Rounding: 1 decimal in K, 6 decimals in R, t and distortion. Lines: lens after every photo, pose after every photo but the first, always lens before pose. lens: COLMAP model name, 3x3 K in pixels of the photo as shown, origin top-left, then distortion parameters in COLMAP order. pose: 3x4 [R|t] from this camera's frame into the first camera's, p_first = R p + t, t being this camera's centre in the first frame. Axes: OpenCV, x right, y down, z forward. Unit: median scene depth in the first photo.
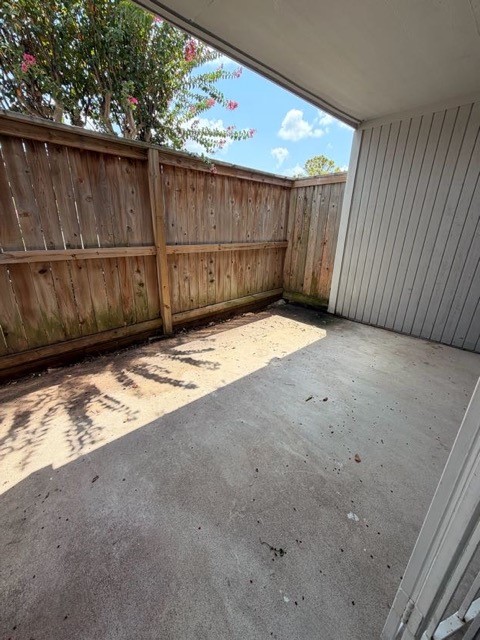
lens RADIAL K [[252.3, 0, 239.5], [0, 252.3, 319.0], [0, 0, 1]] dist [-0.000946, 0.000644]
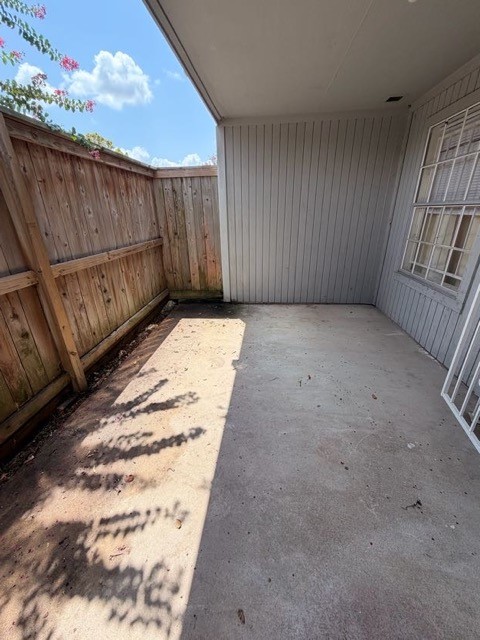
lens RADIAL K [[252.3, 0, 239.3], [0, 252.3, 319.0], [0, 0, 1]] dist [-0.000946, 0.000644]
pose [[0.747403, -0.290521, 0.597484, -0.355213], [0.259953, 0.955503, 0.139425, -0.124588], [-0.611403, 0.051111, 0.789667, 0.187825]]
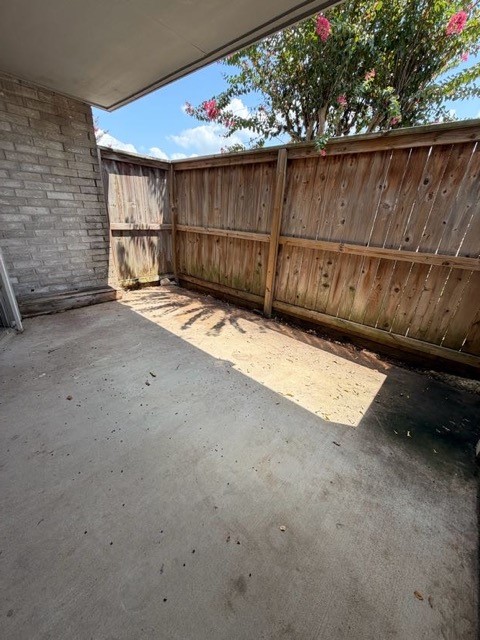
lens RADIAL K [[252.3, 0, 239.7], [0, 252.3, 319.0], [0, 0, 1]] dist [-0.000946, 0.000644]
pose [[0.103227, 0.374325, -0.921534, 0.844617], [-0.385423, 0.869153, 0.309874, -0.252005], [0.916948, 0.323193, 0.233993, 0.707879]]
